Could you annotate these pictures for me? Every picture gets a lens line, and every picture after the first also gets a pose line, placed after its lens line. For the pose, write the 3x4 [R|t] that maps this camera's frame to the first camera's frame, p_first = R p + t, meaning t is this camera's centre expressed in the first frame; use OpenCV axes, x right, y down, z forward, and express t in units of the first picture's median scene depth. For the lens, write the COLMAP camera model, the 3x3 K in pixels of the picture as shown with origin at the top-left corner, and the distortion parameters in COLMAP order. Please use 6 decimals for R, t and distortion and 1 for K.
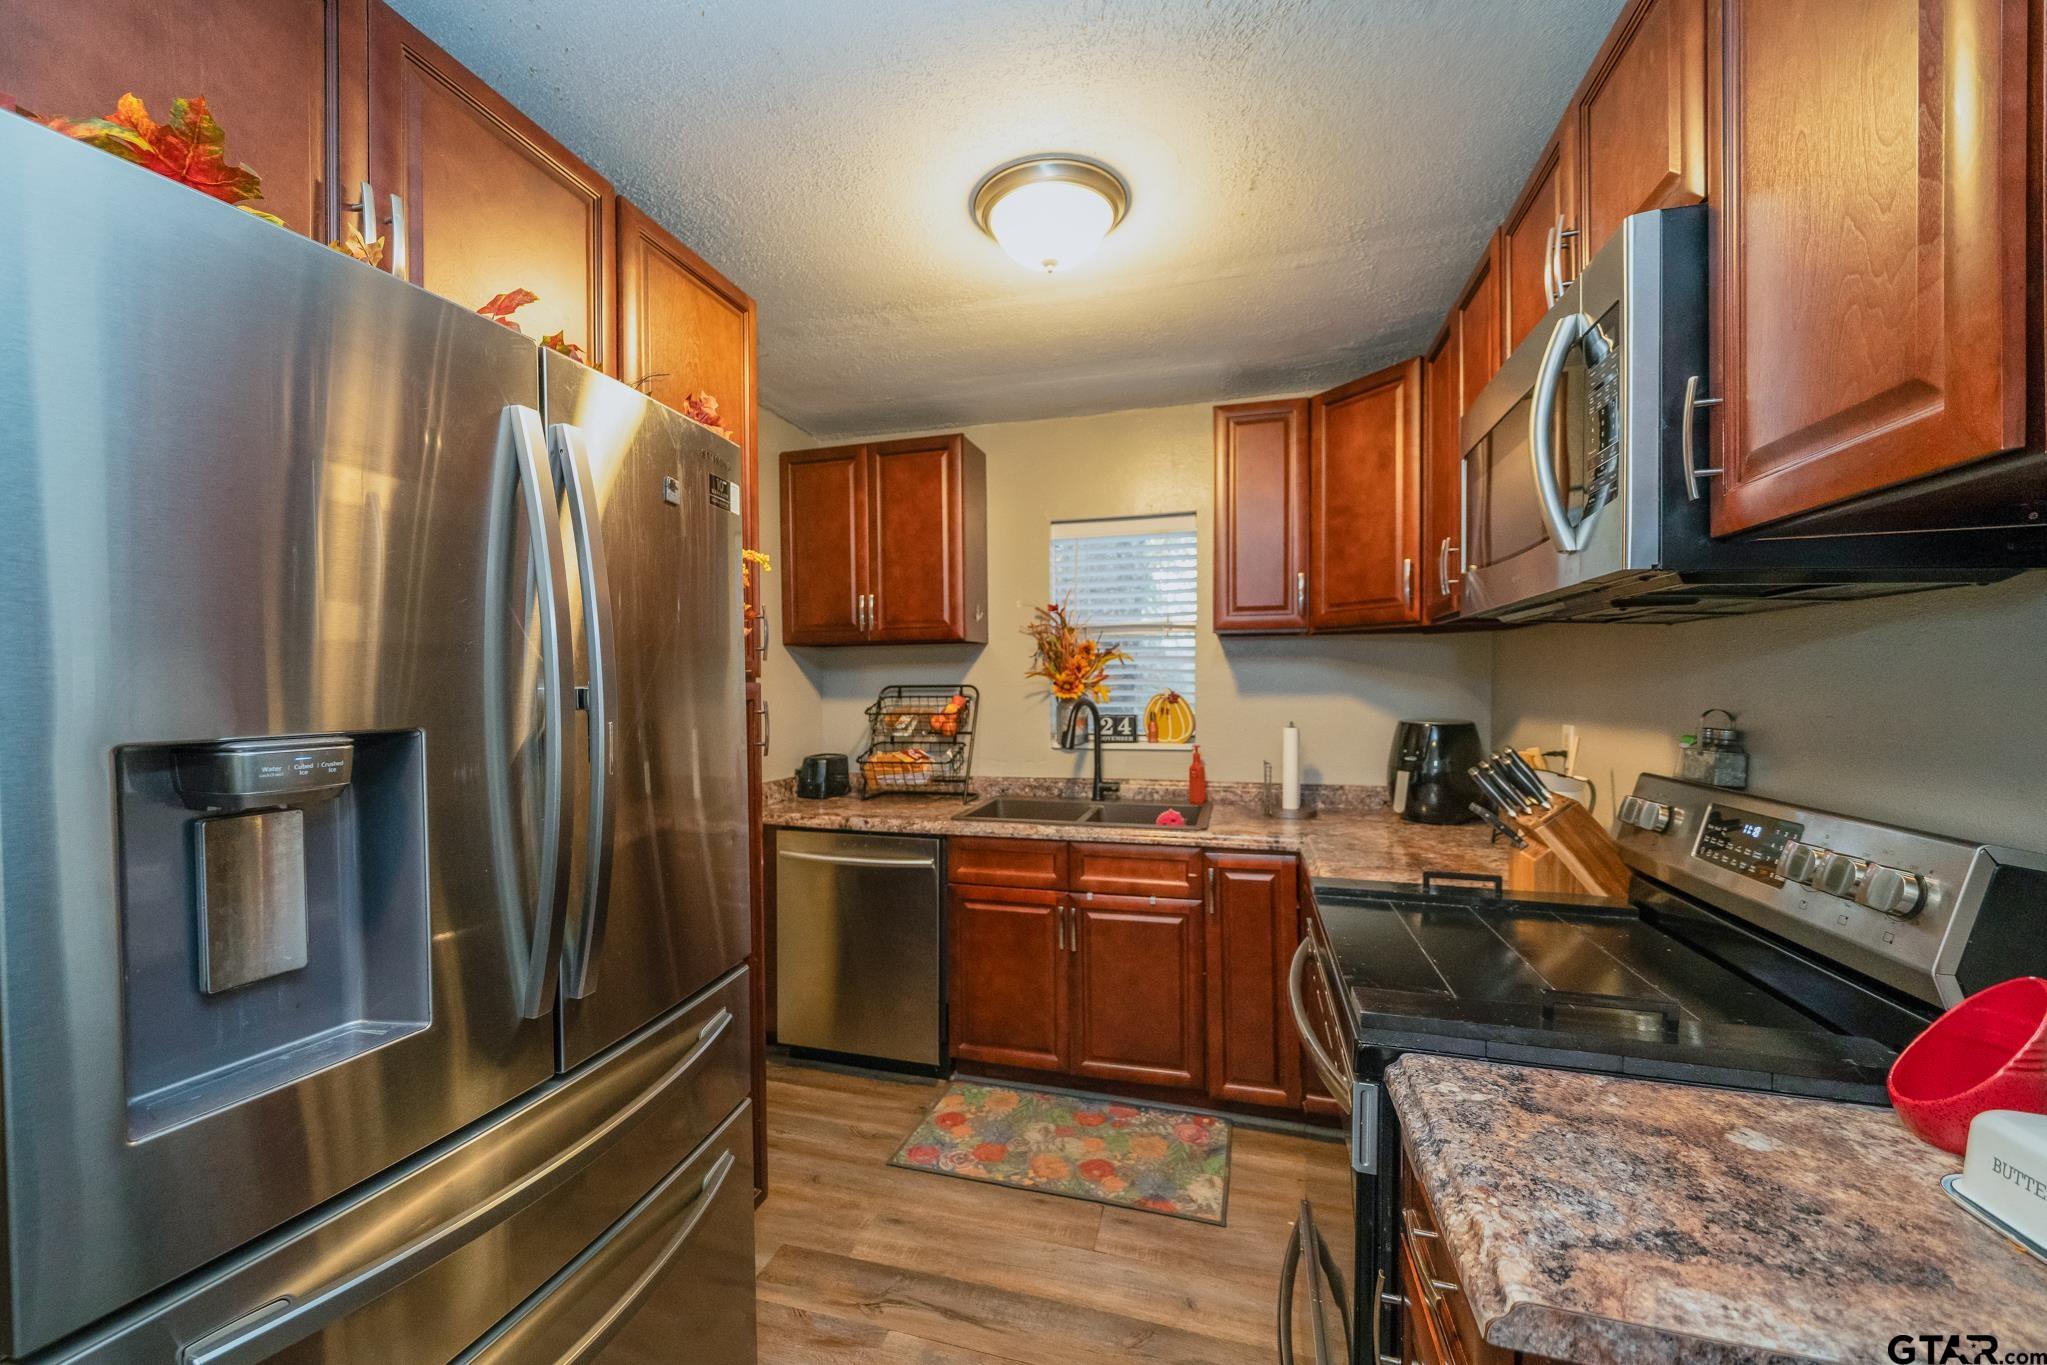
lens RADIAL K [[822.1, 0, 1016.3], [0, 822.1, 691.6], [0, 0, 1]] dist [-0.000824, -0.000094]
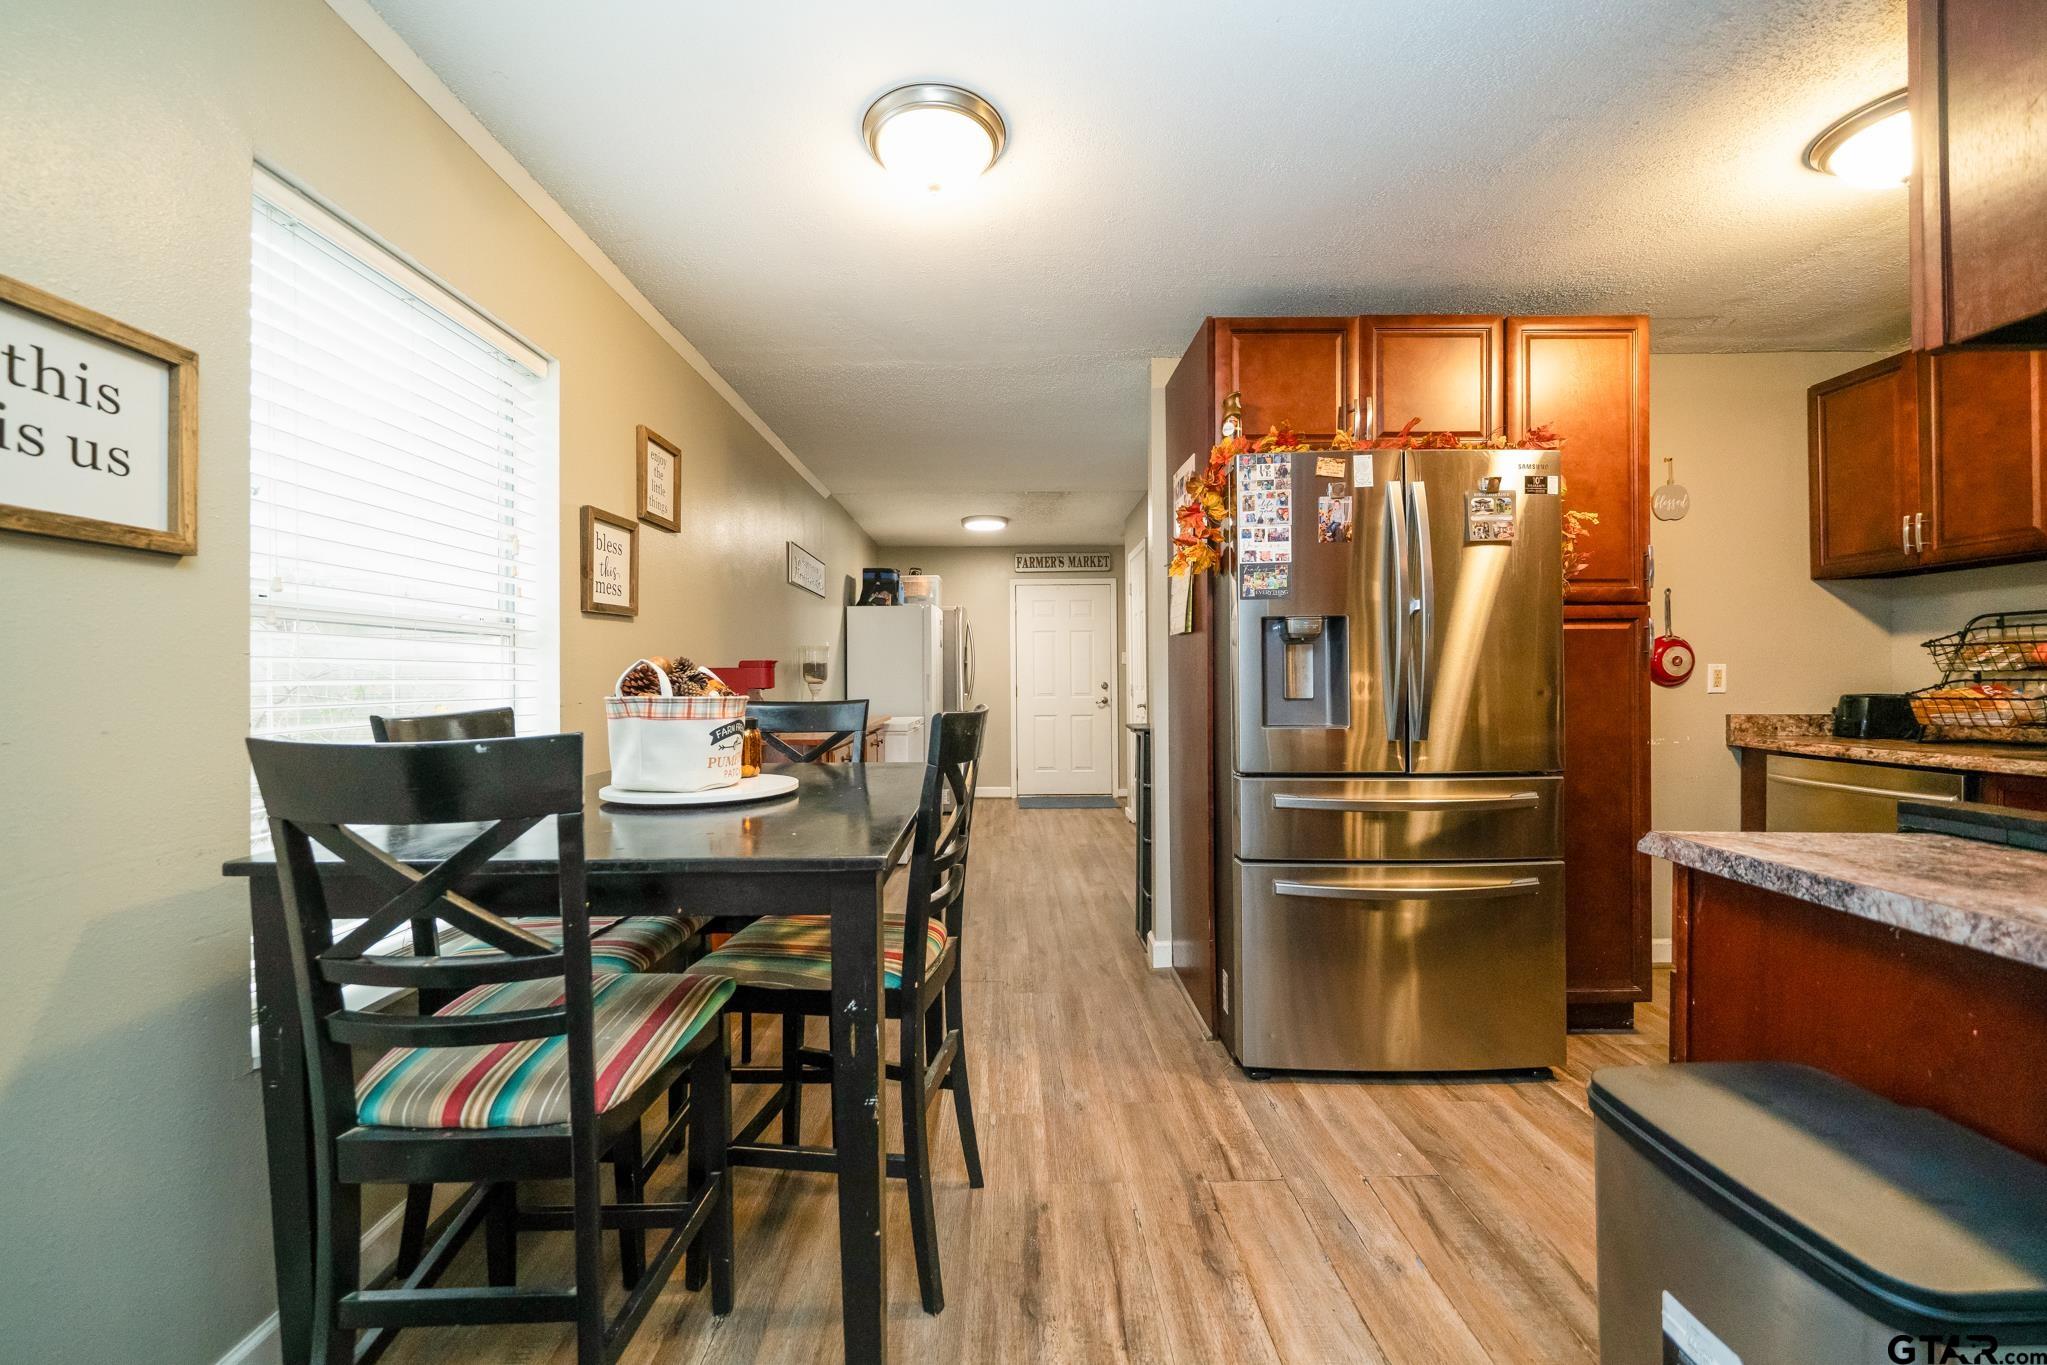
lens RADIAL K [[800.4, 0, 995.8], [0, 800.4, 684.2], [0, 0, 1]] dist [-0.001671, -0.000220]
pose [[0.262227, 0.006682, -0.964983, 0.536924], [-0.001896, 0.999978, 0.006409, 0.088709], [0.965004, 0.000149, 0.262233, -0.278999]]
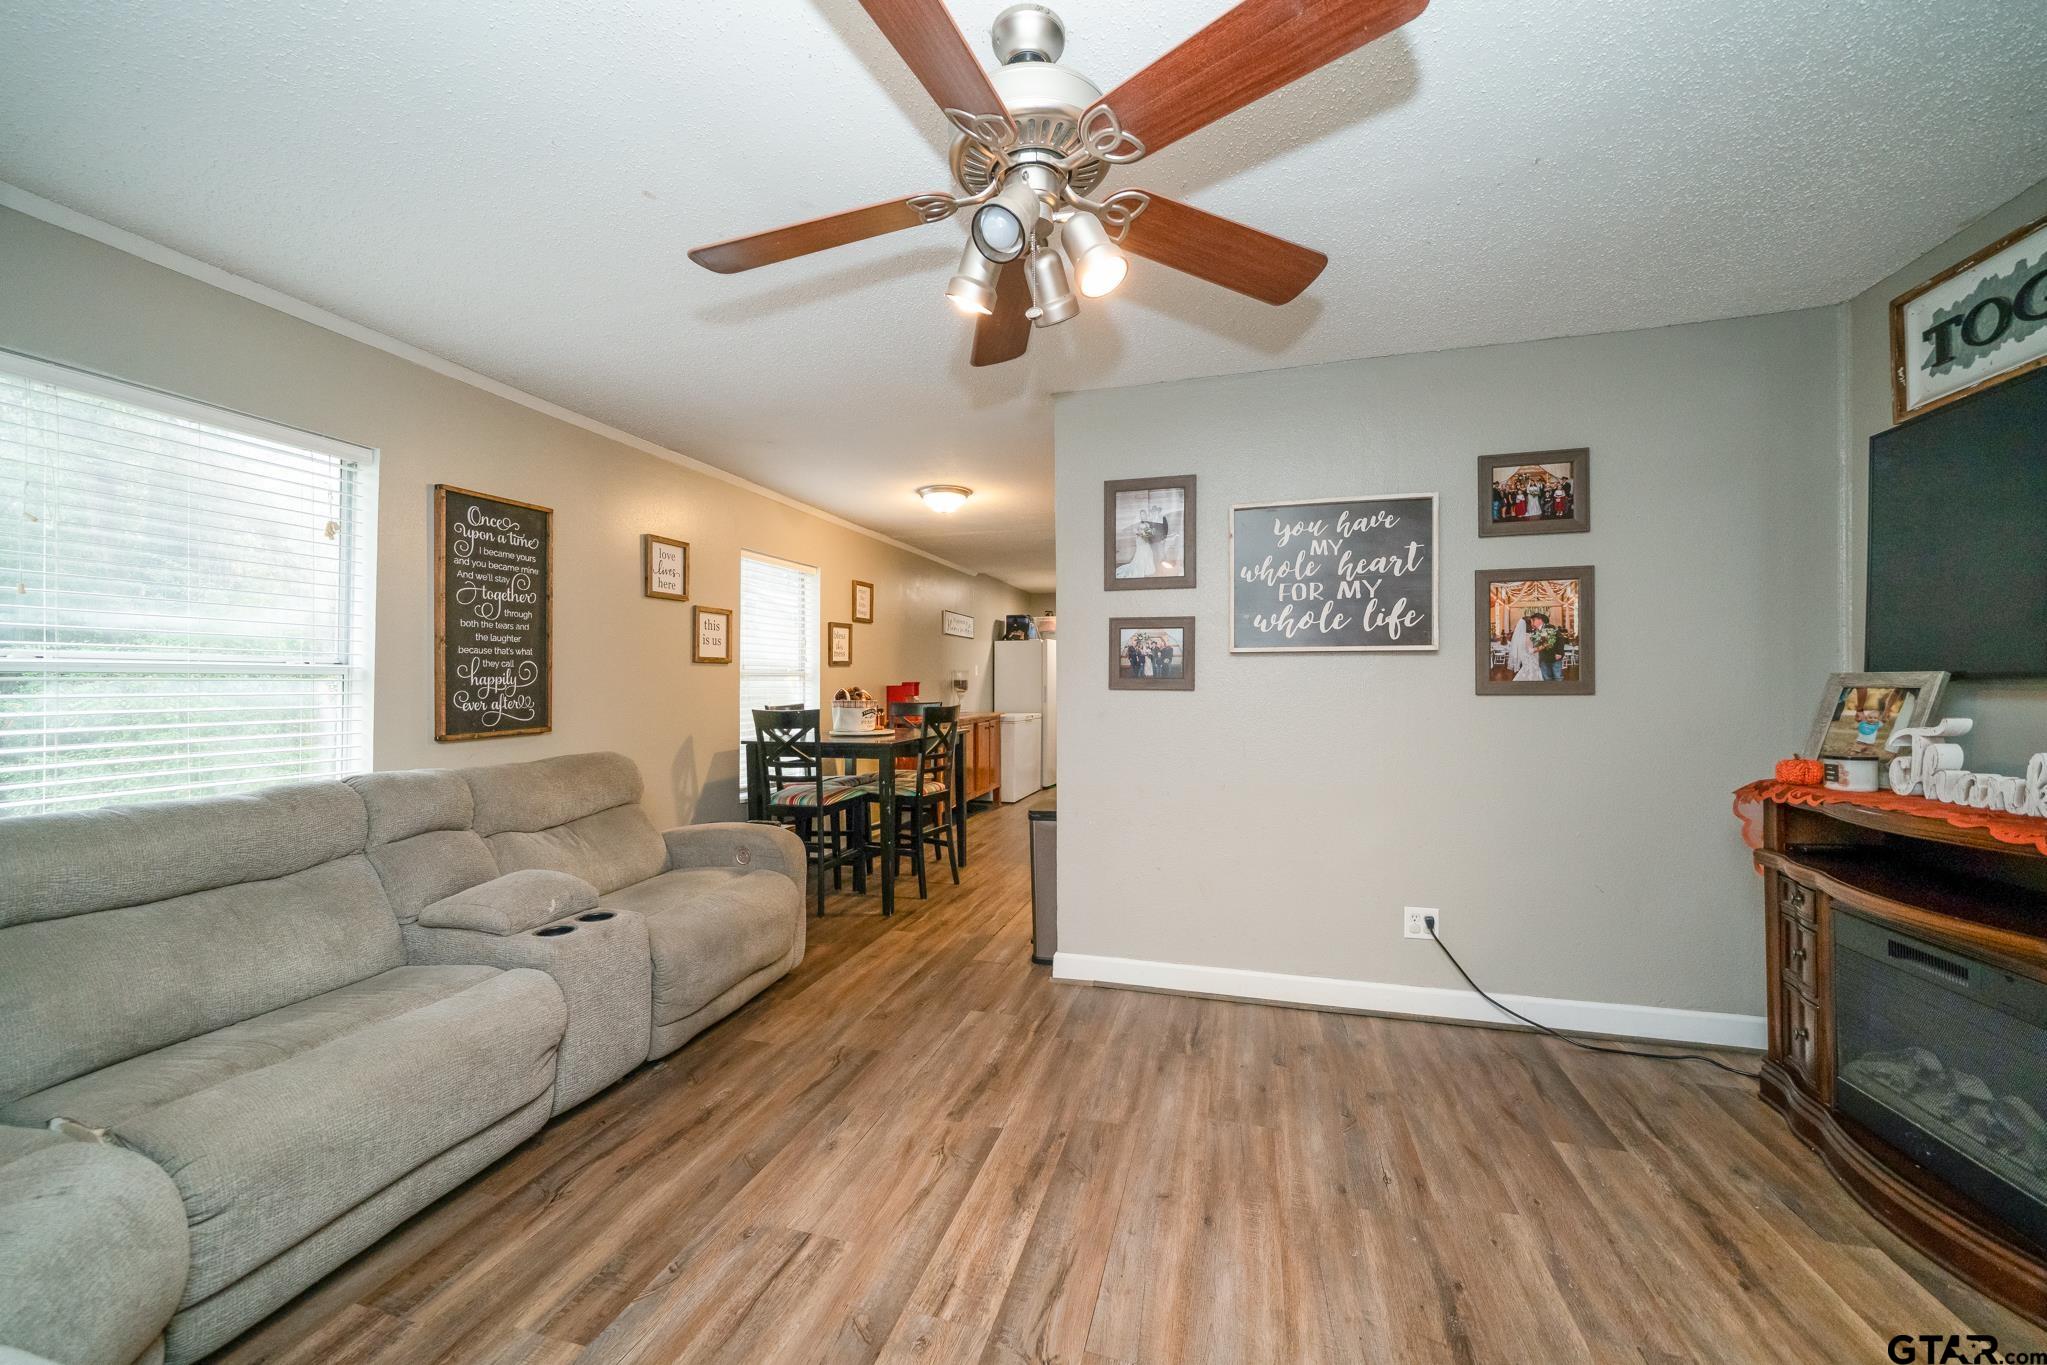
lens RADIAL K [[800.4, 0, 995.8], [0, 800.4, 684.2], [0, 0, 1]] dist [-0.001671, -0.000220]
pose [[-0.031528, 0.005266, -0.999489, 1.780966], [-0.011449, 0.999919, 0.005629, 0.045964], [0.999437, 0.011621, -0.031466, 0.051658]]
